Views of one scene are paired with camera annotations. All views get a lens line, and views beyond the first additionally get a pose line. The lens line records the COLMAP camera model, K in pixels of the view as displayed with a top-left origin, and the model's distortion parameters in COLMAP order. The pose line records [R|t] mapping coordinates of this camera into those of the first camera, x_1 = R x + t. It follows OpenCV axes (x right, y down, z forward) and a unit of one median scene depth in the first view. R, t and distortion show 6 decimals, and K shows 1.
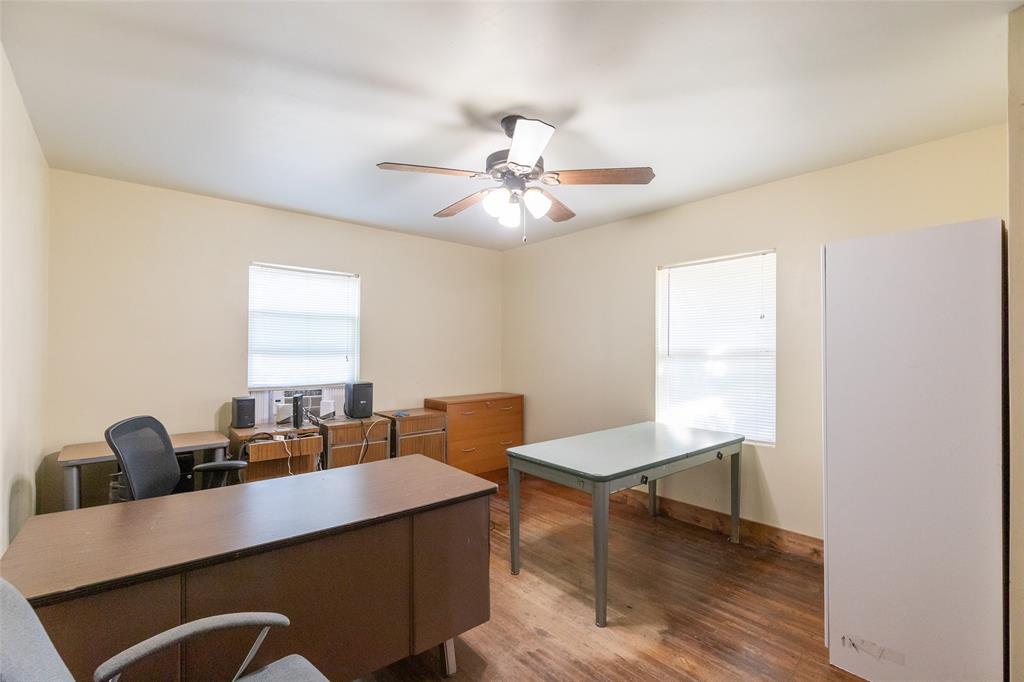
lens RADIAL K [[472.0, 0, 511.8], [0, 472.0, 346.5], [0, 0, 1]] dist [-0.001407, -0.000121]
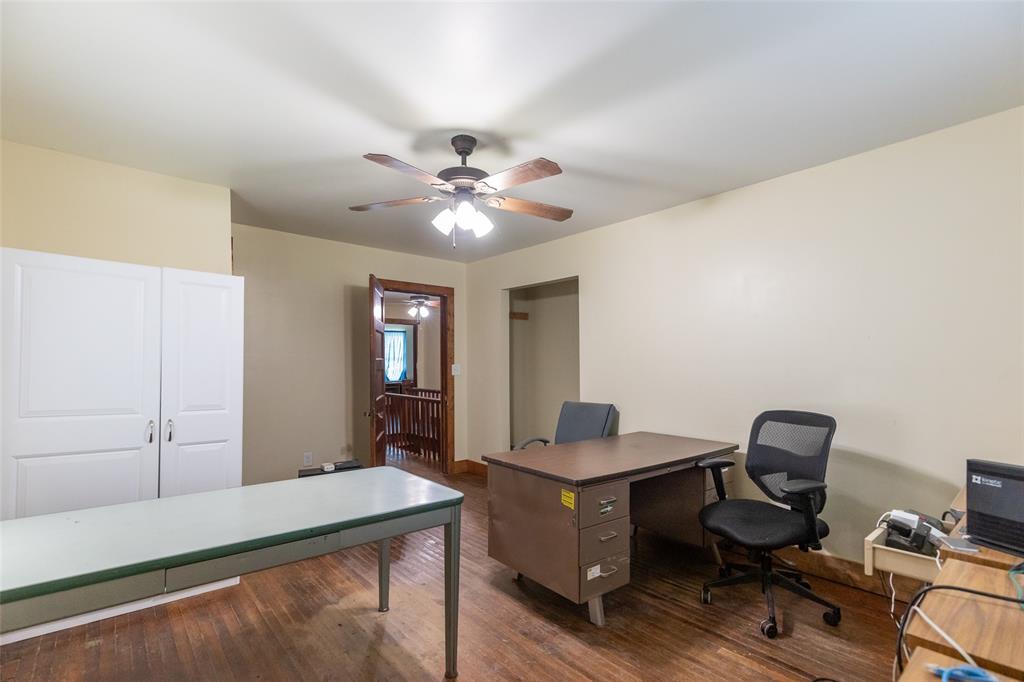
lens RADIAL K [[472.0, 0, 511.8], [0, 472.0, 346.5], [0, 0, 1]] dist [-0.001407, -0.000121]
pose [[-0.999996, 0.002559, -0.001474, -0.097783], [0.002608, 0.999427, -0.033742, 0.028750], [0.001386, -0.033745, -0.999430, 2.020778]]
